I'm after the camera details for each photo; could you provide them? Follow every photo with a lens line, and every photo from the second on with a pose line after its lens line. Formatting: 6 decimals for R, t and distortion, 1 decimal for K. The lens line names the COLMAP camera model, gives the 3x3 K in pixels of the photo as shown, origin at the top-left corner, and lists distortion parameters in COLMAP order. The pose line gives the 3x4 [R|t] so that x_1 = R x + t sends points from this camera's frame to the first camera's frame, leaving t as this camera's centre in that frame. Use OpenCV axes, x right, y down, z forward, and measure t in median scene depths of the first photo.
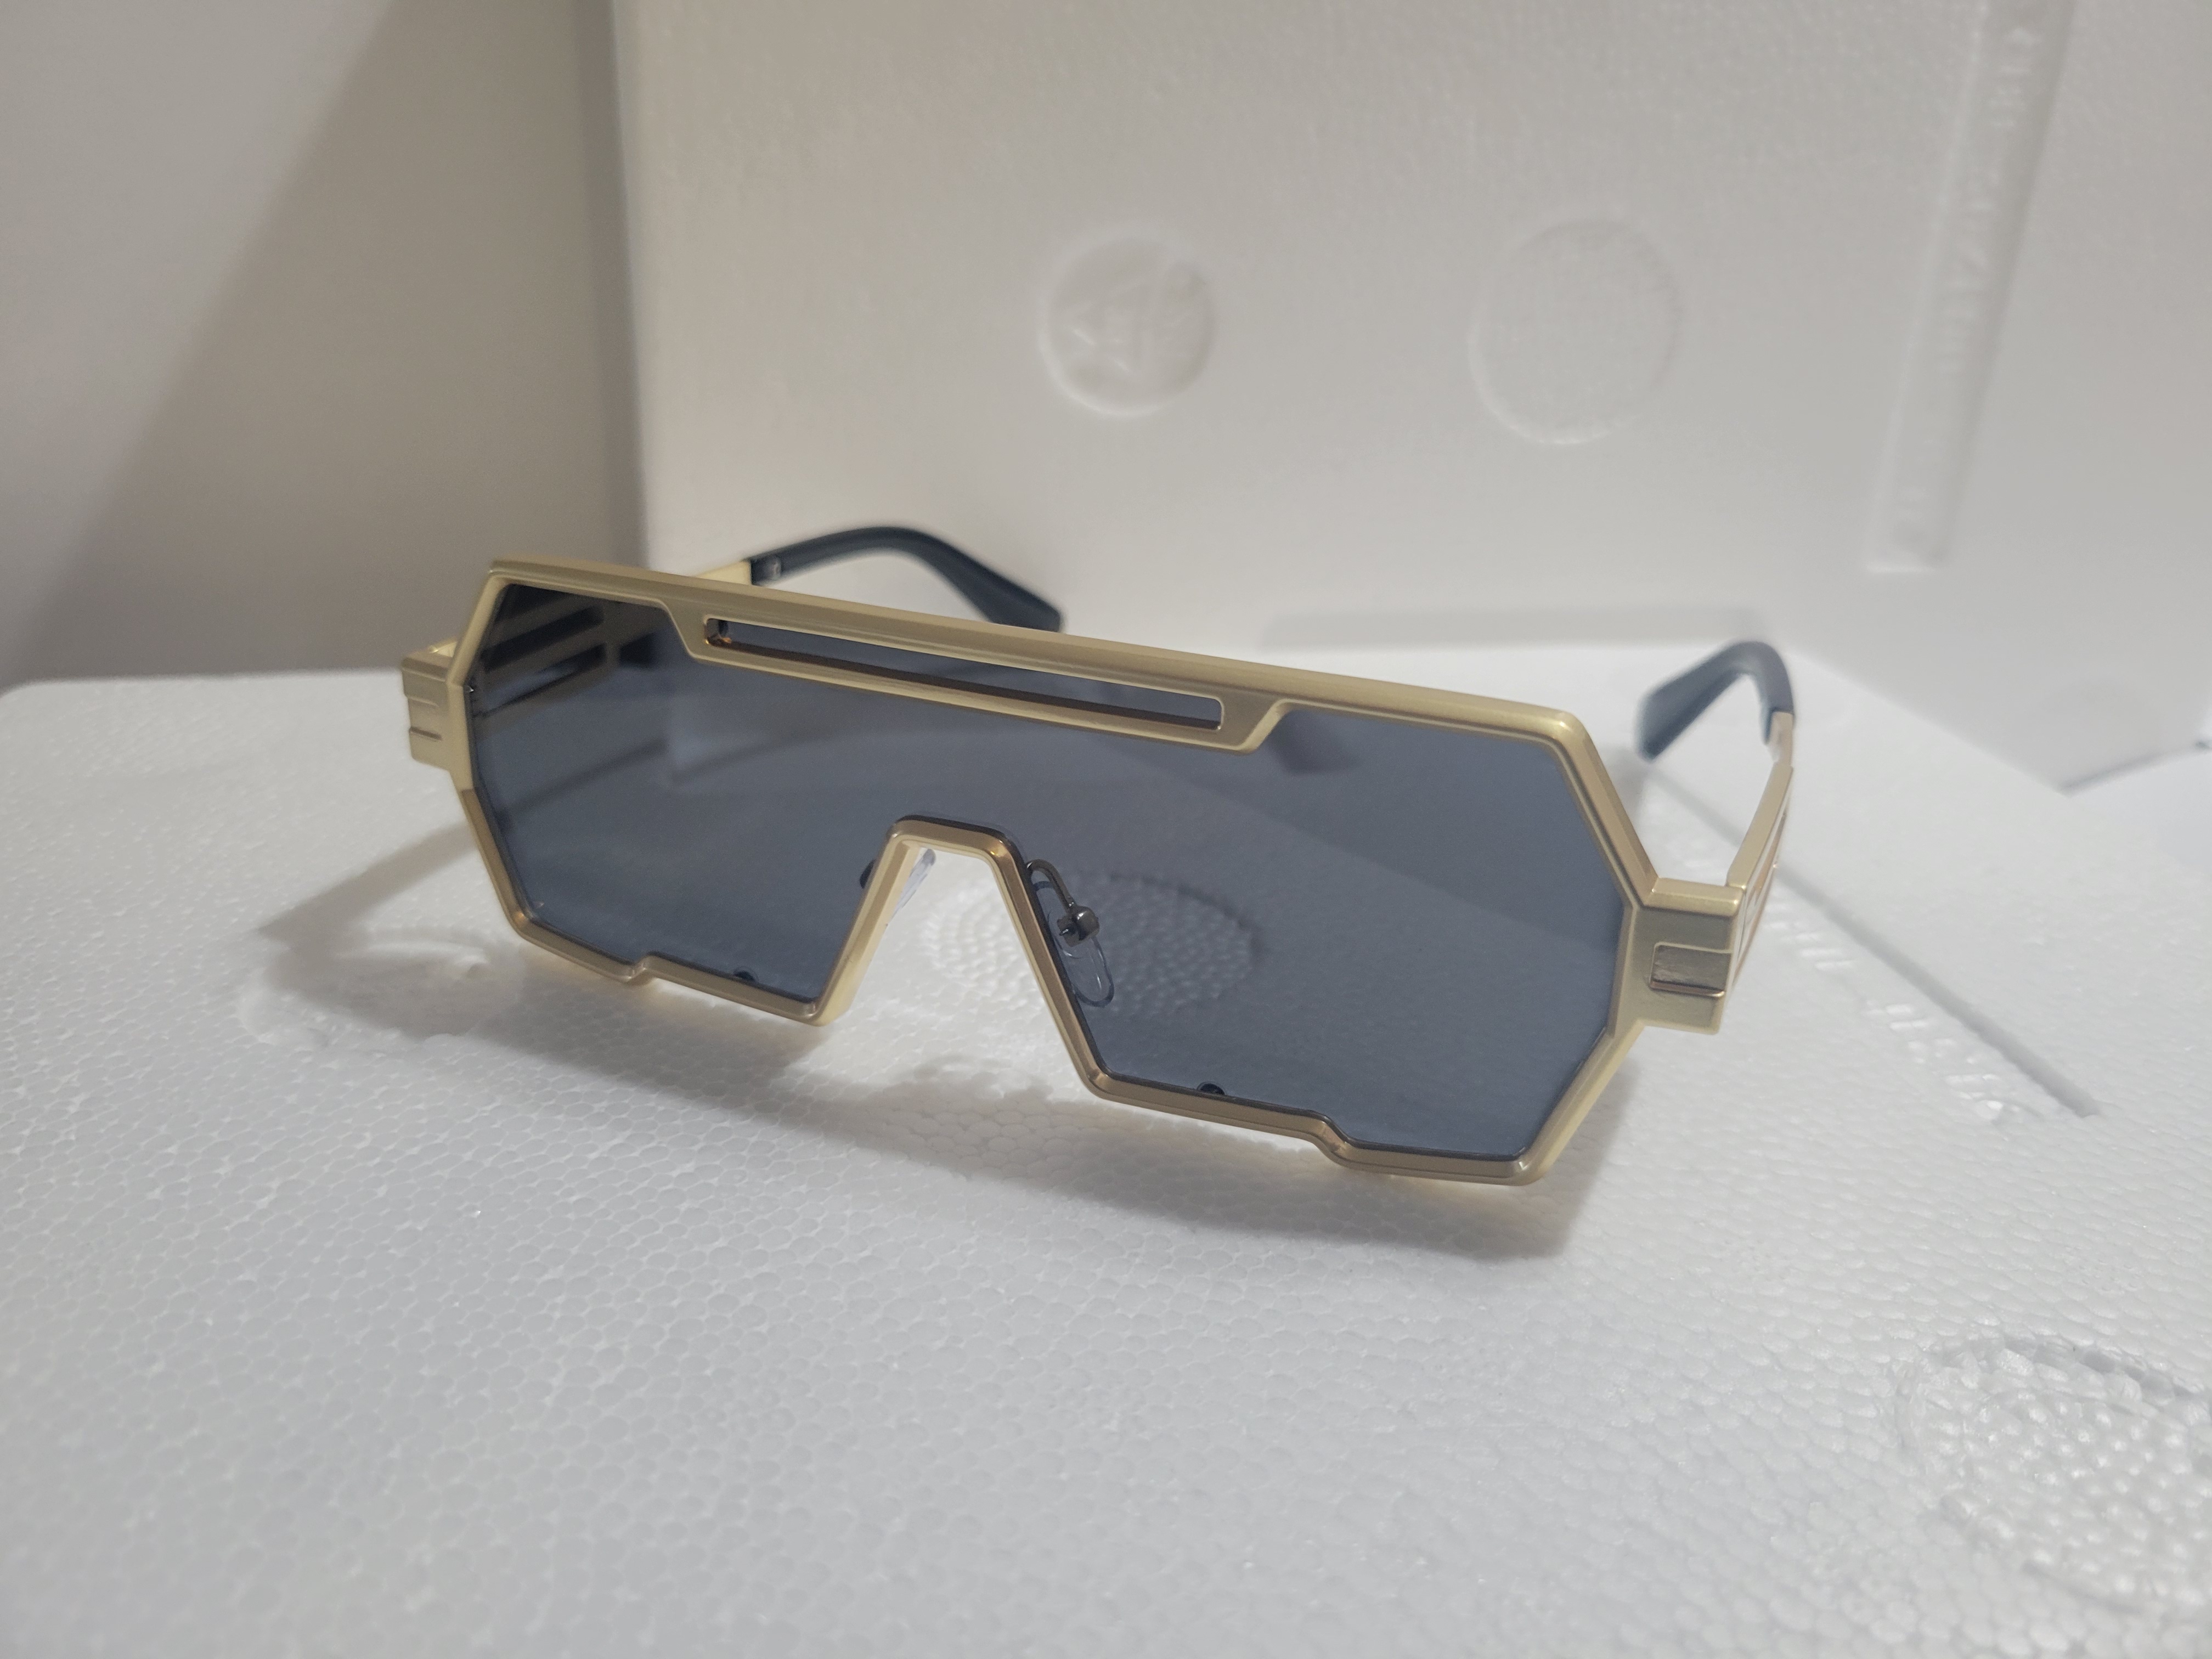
lens RADIAL K [[1695.5, 0, 969.7], [0, 1695.5, 837.9], [0, 0, 1]] dist [-0.028349, -0.000393]
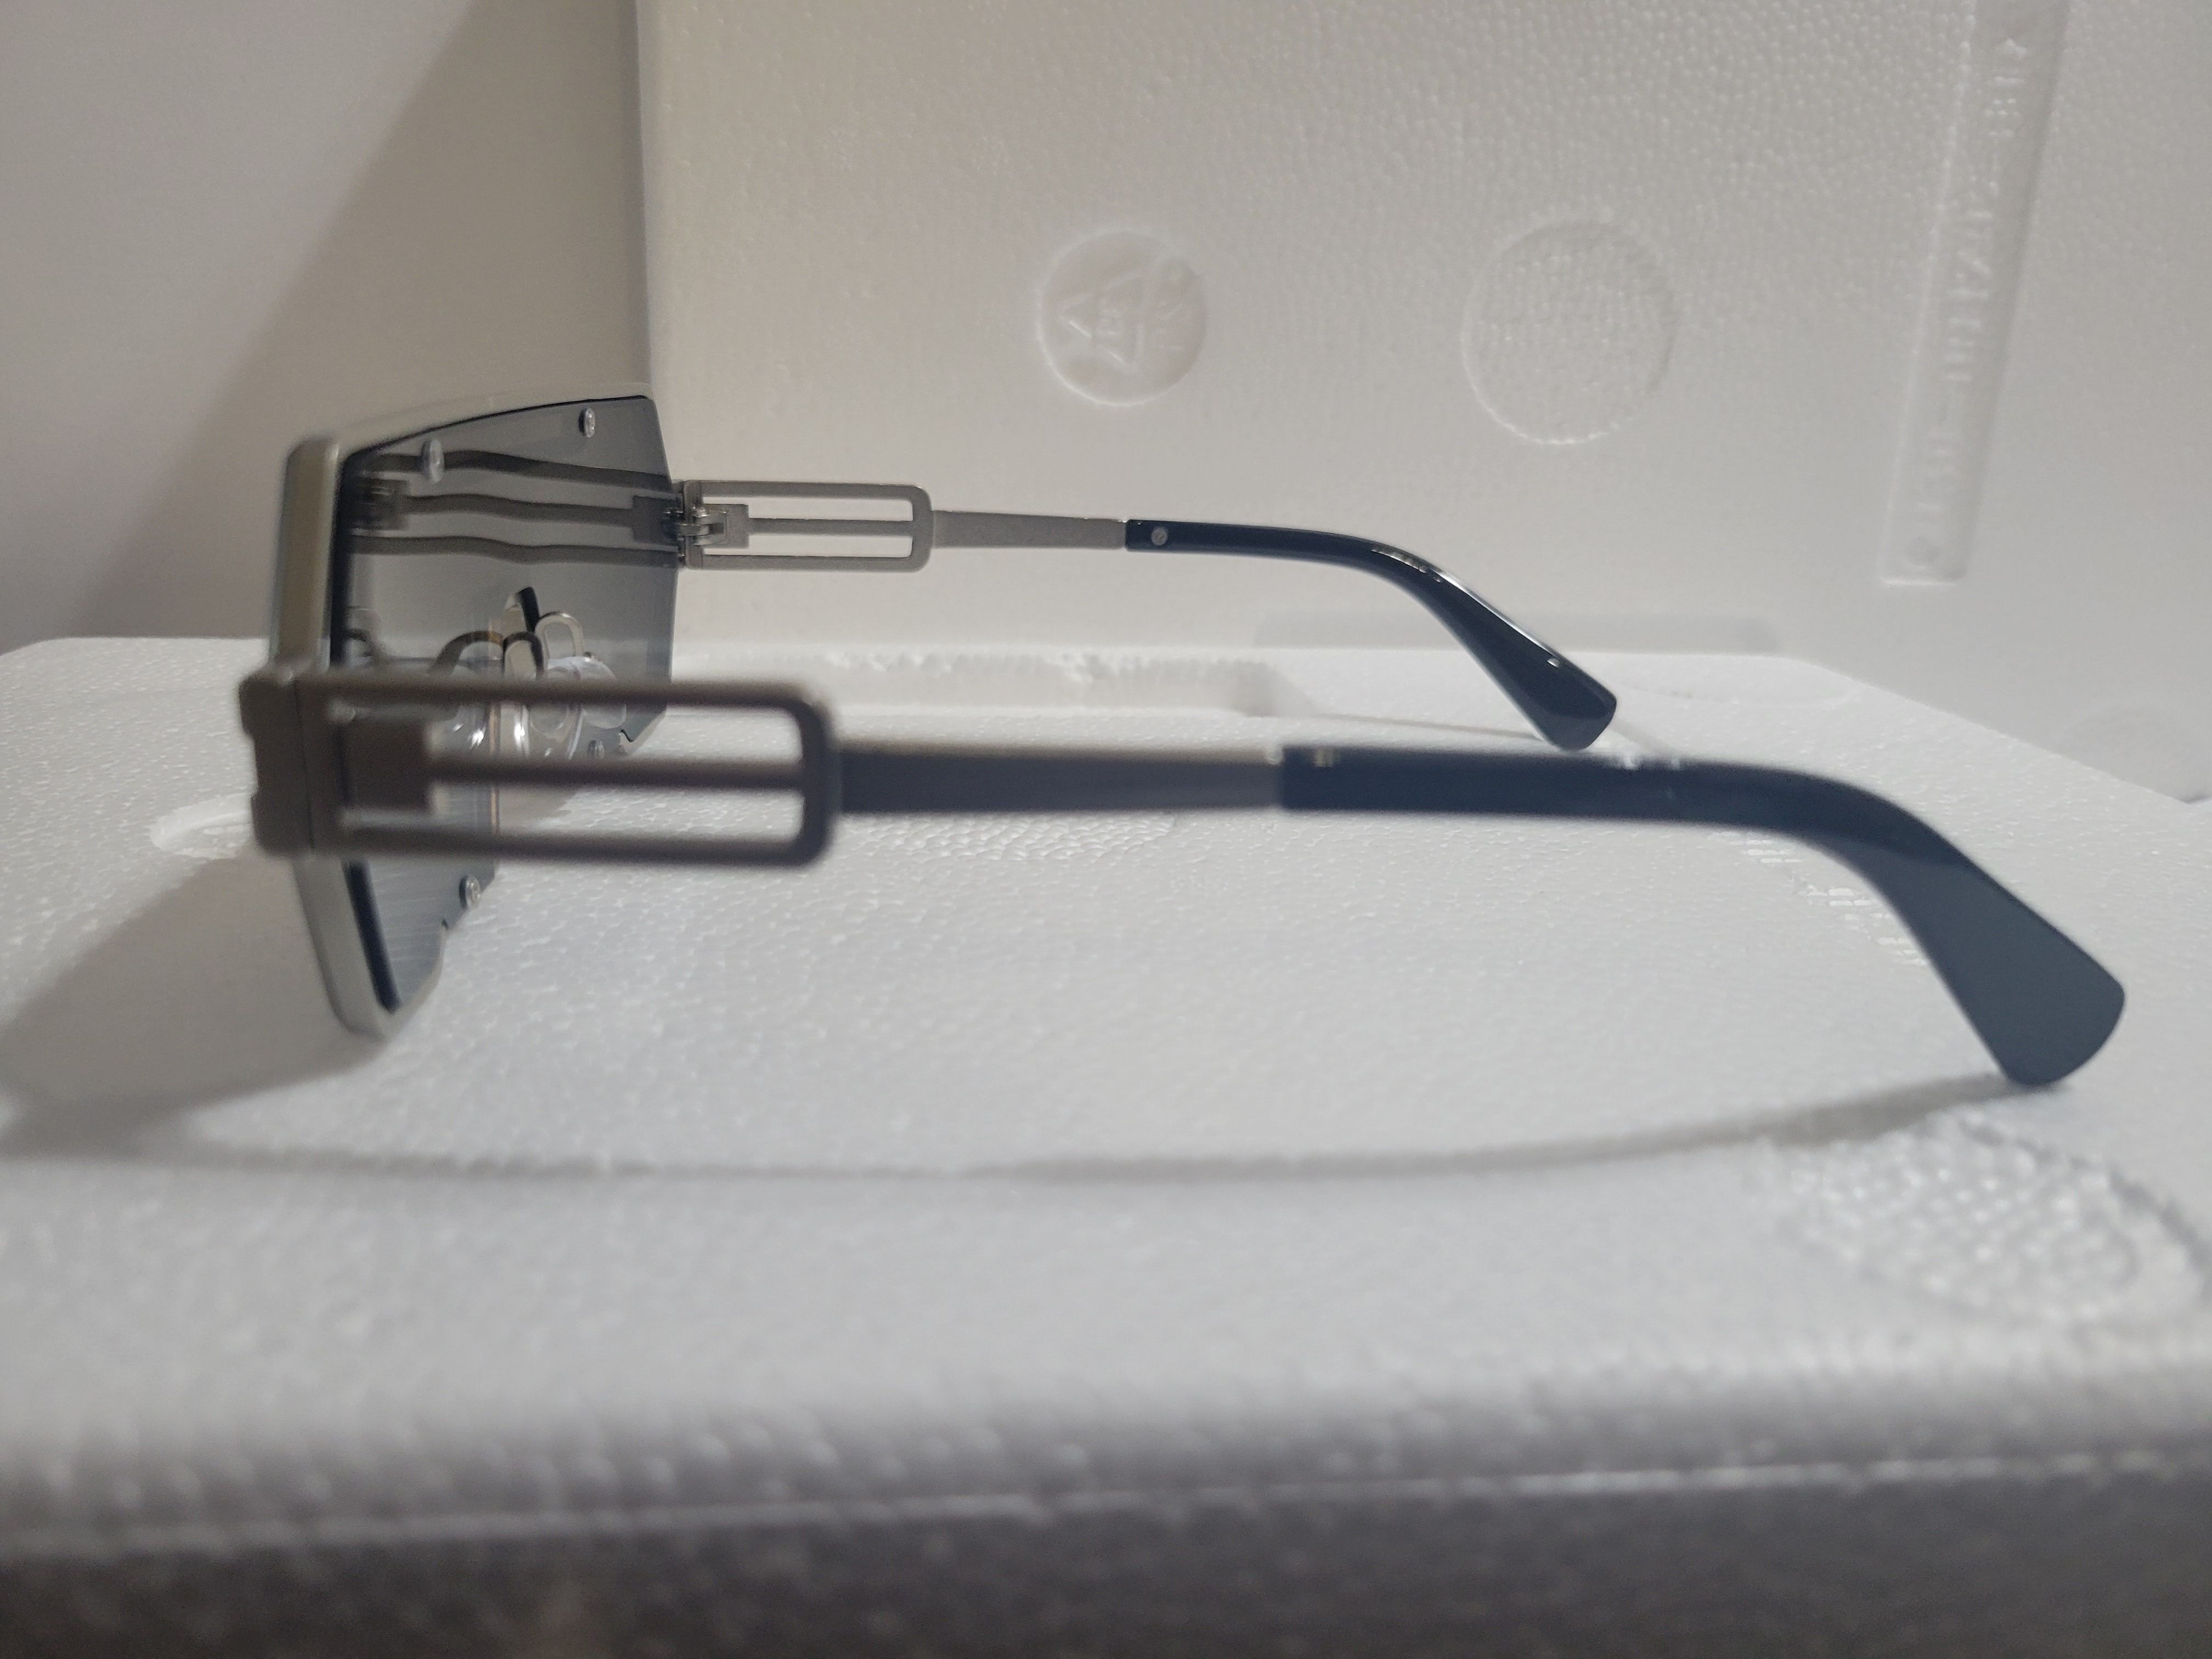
lens RADIAL K [[1647.2, 0, 972.6], [0, 1647.2, 820.7], [0, 0, 1]] dist [-0.001518, -0.013026]
pose [[0.998136, 0.023191, -0.056457, 0.121274], [-0.028380, 0.995270, -0.092906, 0.181507], [0.054036, 0.094335, 0.994073, 0.035484]]
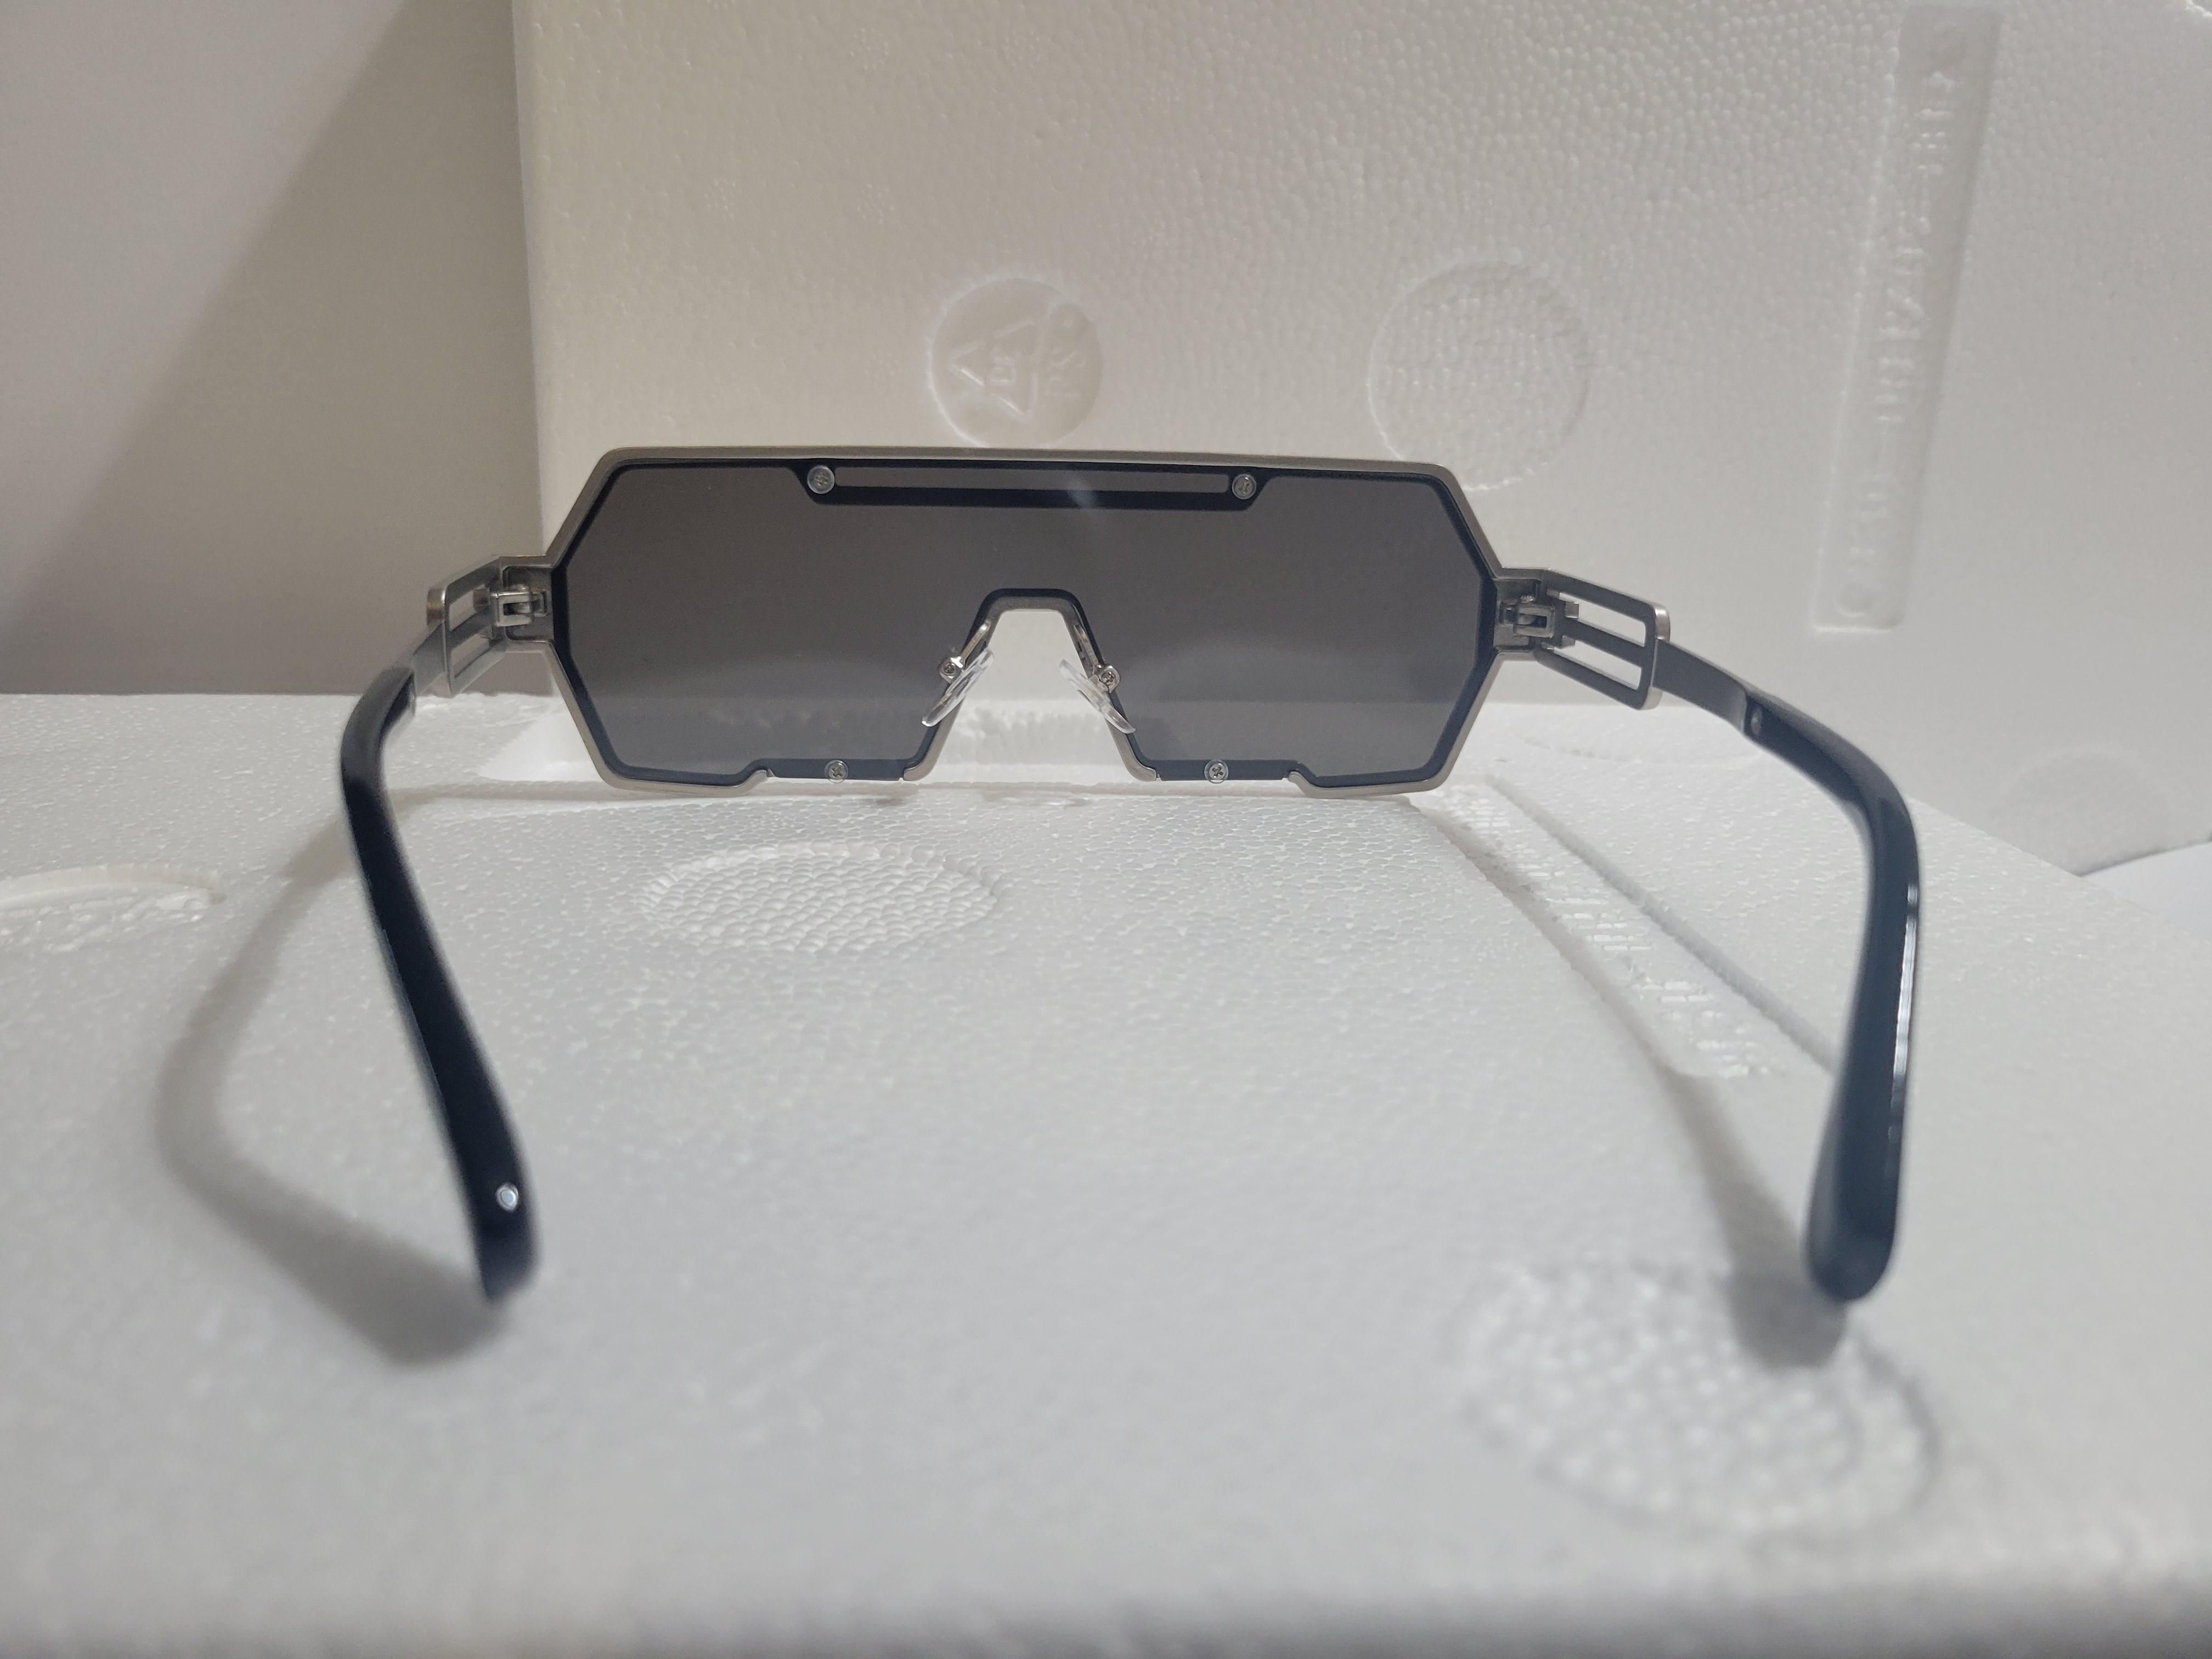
lens RADIAL K [[1647.3, 0, 948.9], [0, 1647.3, 820.7], [0, 0, 1]] dist [0.005746, -0.017122]
pose [[0.996551, 0.022647, -0.079830, 0.253263], [-0.030980, 0.994016, -0.104745, 0.132642], [0.076980, 0.106857, 0.991290, 0.080536]]
